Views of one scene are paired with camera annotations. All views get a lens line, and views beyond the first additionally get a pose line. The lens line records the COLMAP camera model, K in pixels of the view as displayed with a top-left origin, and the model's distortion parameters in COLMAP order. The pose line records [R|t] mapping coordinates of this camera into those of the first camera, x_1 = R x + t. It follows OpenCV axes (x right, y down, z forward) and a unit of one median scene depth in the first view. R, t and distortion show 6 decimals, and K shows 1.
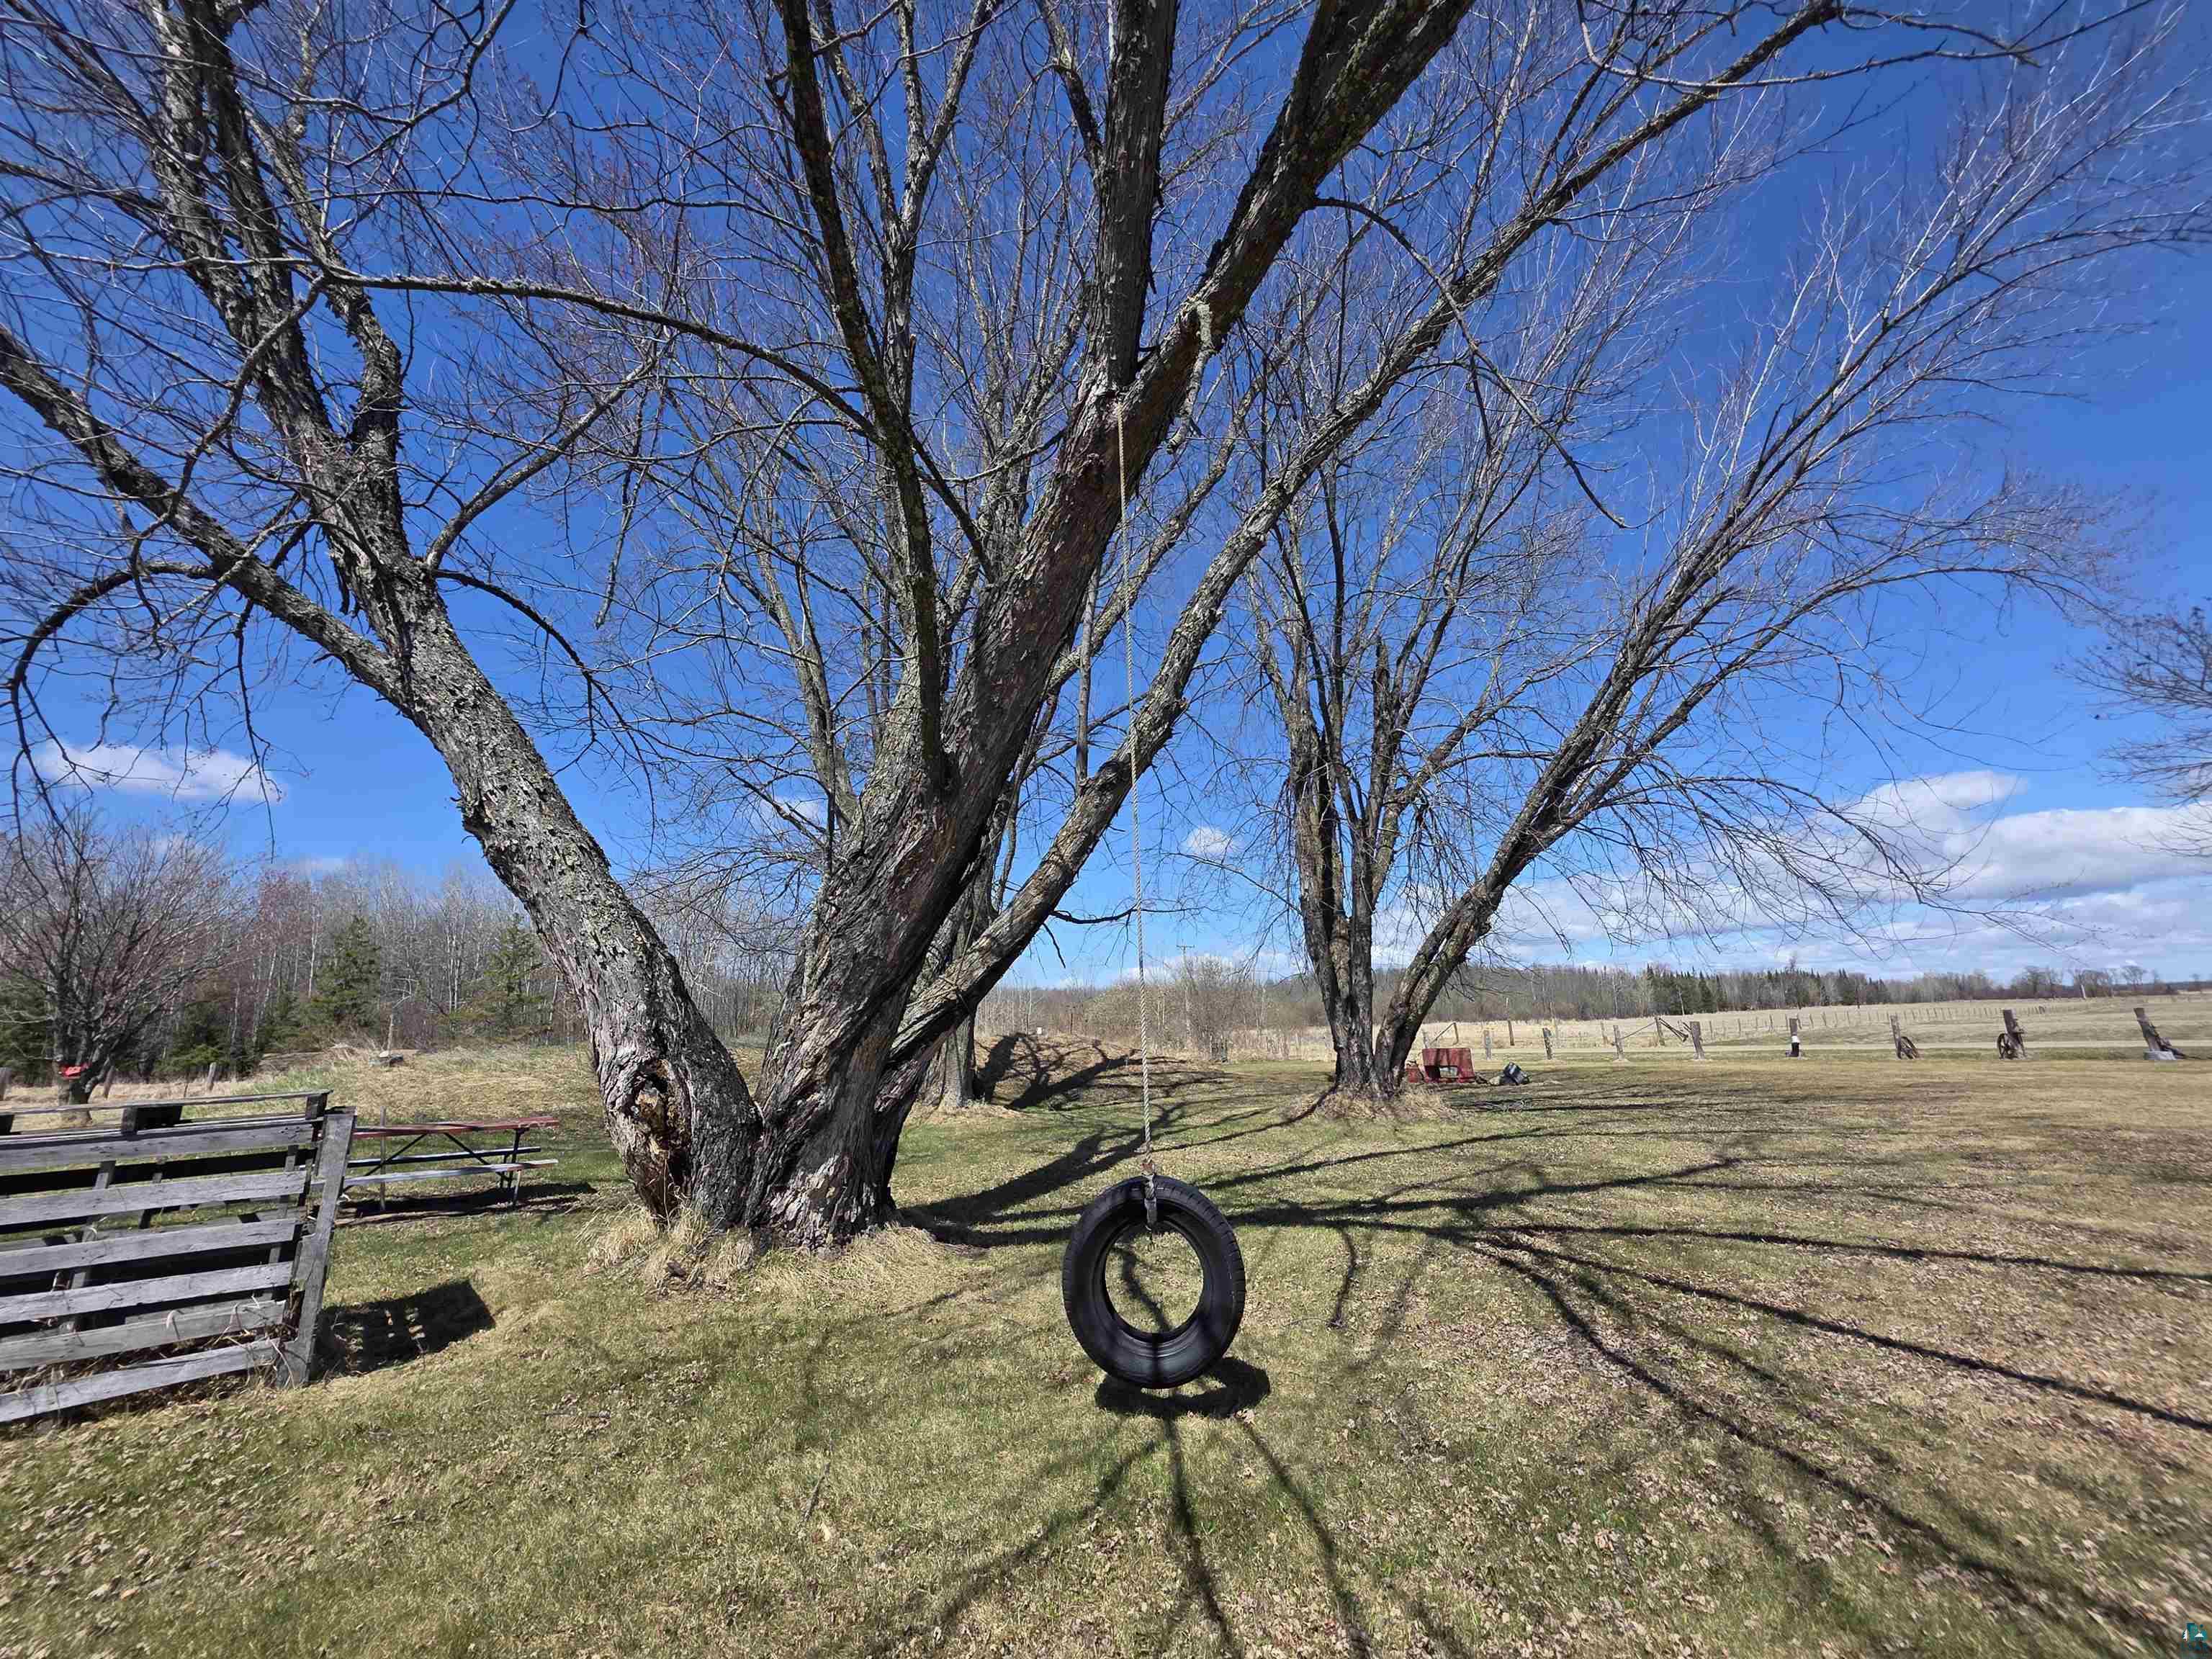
lens RADIAL K [[888.6, 0, 1103.2], [0, 888.6, 833.8], [0, 0, 1]] dist [0.001010, -0.000117]
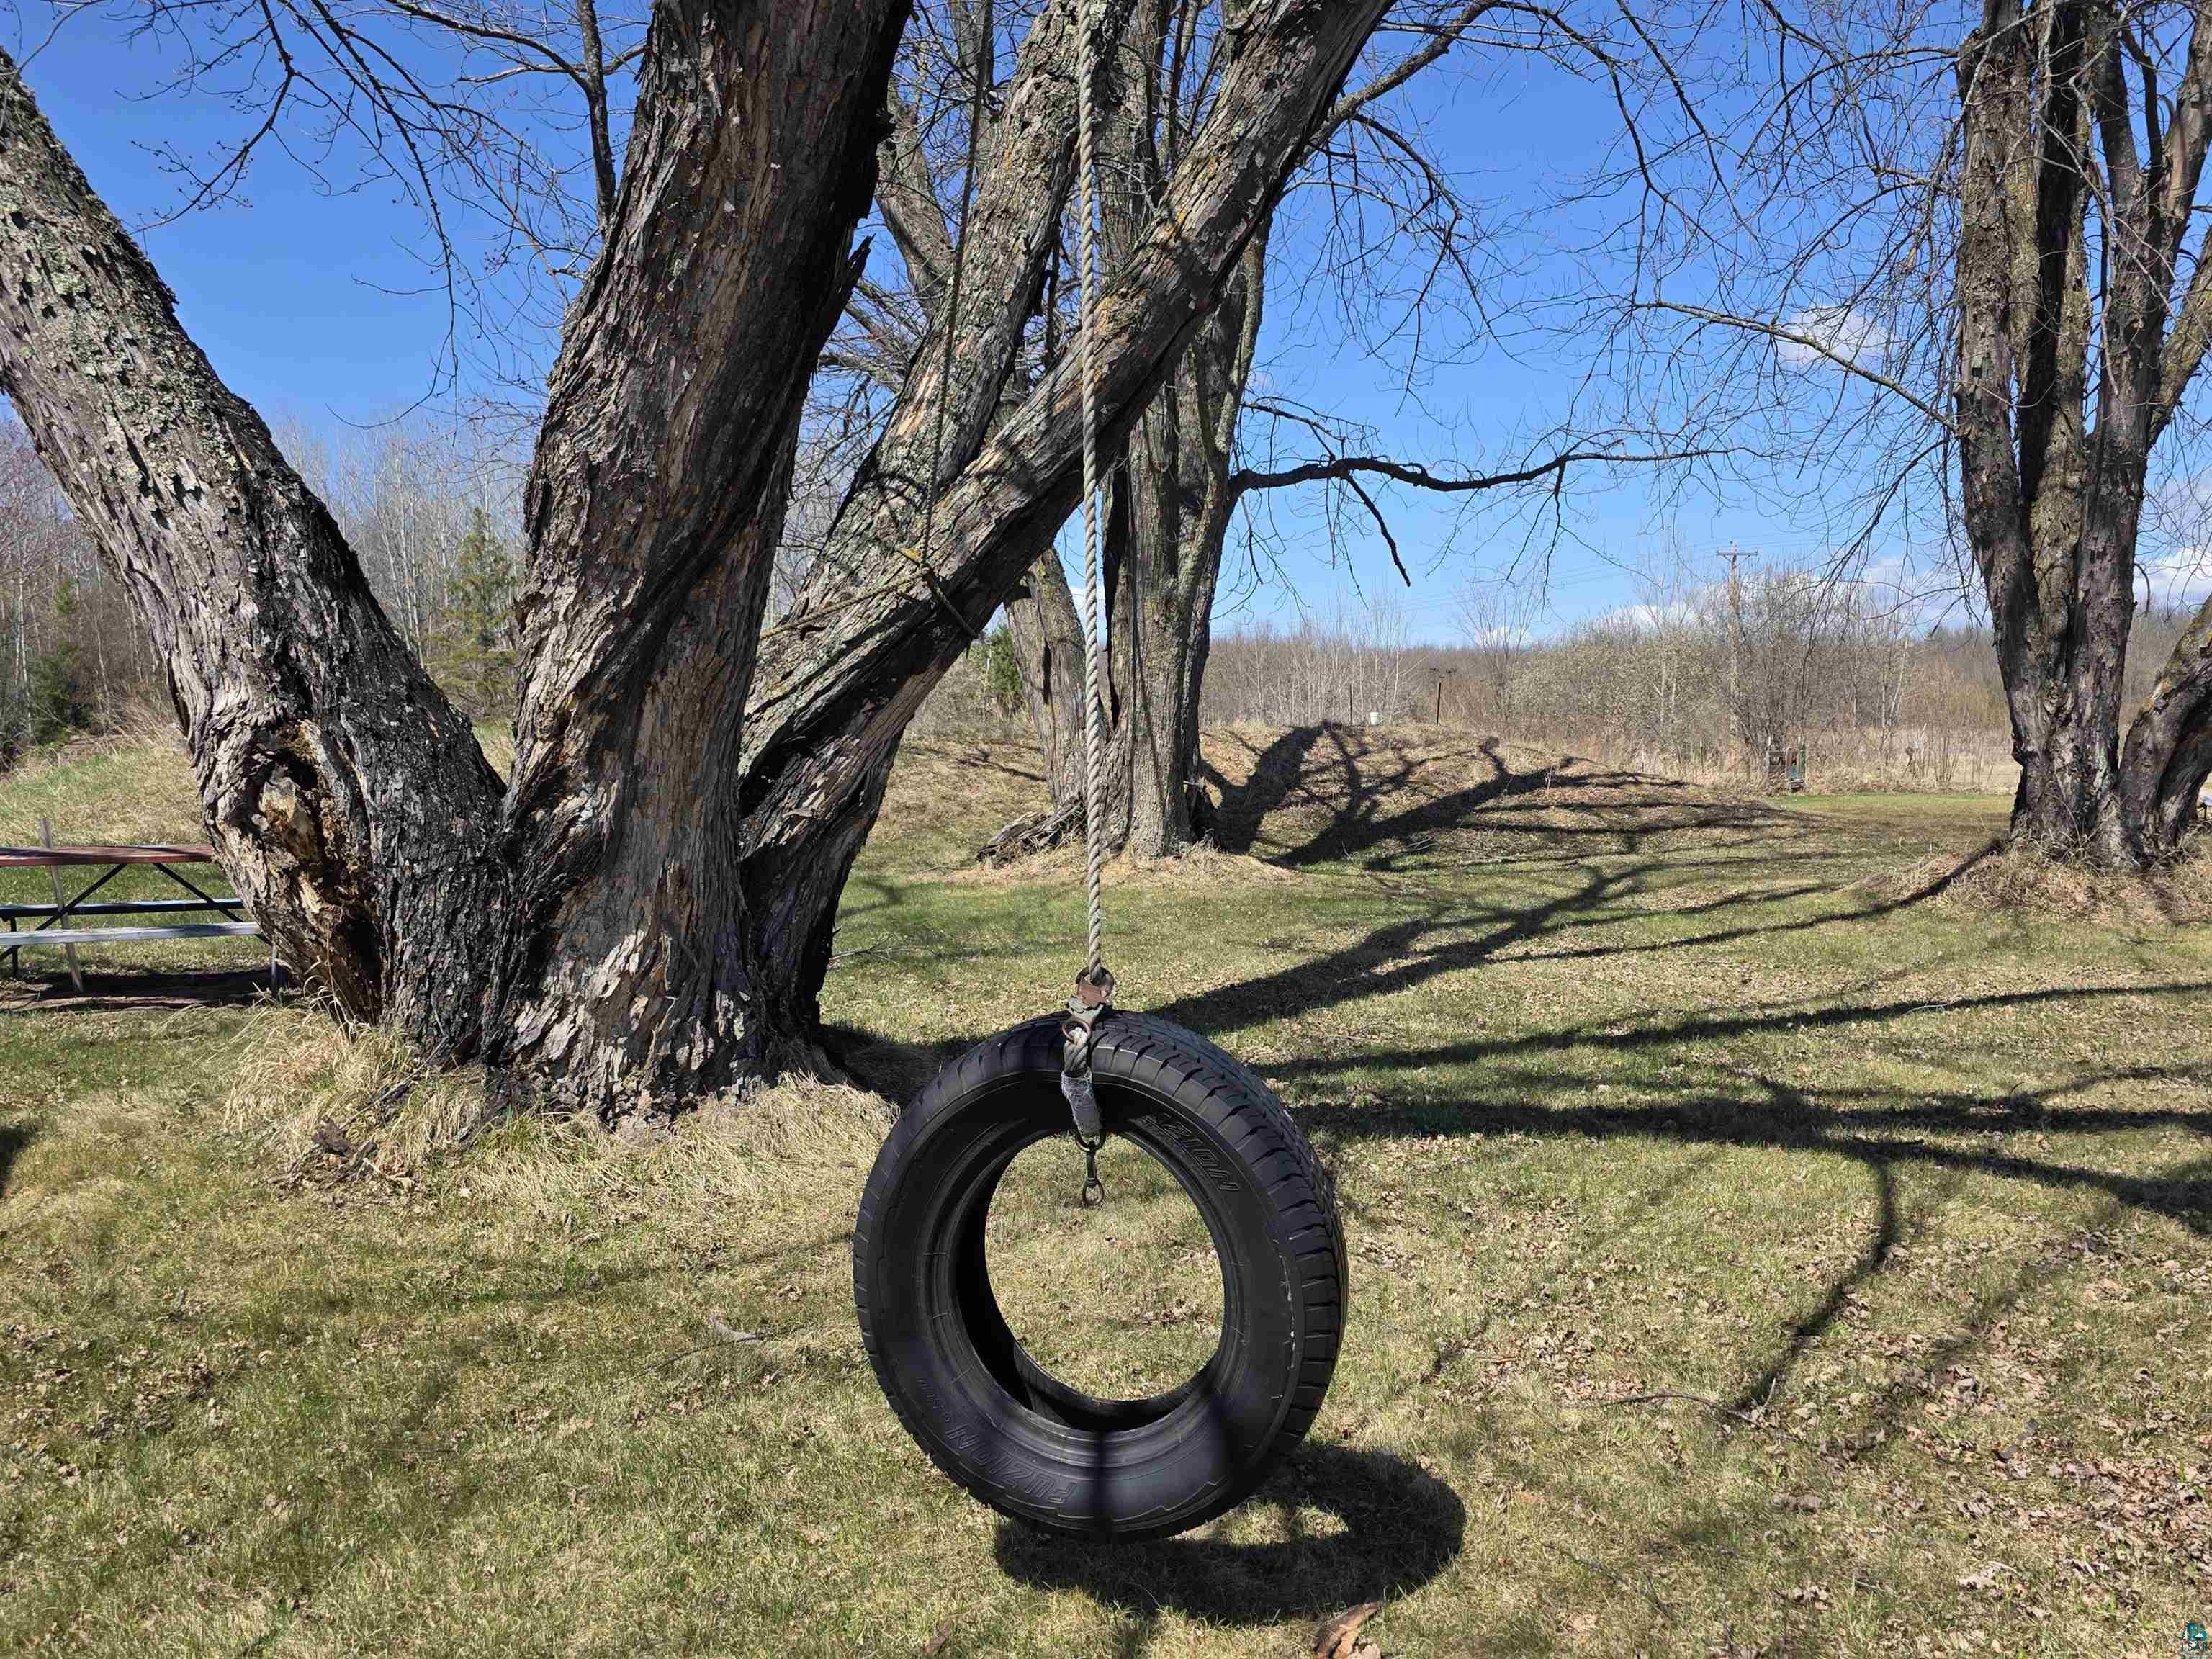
lens RADIAL K [[1695.2, 0, 1107.3], [0, 1695.2, 832.3], [0, 0, 1]] dist [0.049673, -0.013941]
pose [[0.963369, 0.029358, -0.266566, 0.142051], [0.044946, 0.962255, 0.268413, 0.082714], [0.264385, -0.270562, 0.925687, 0.247411]]
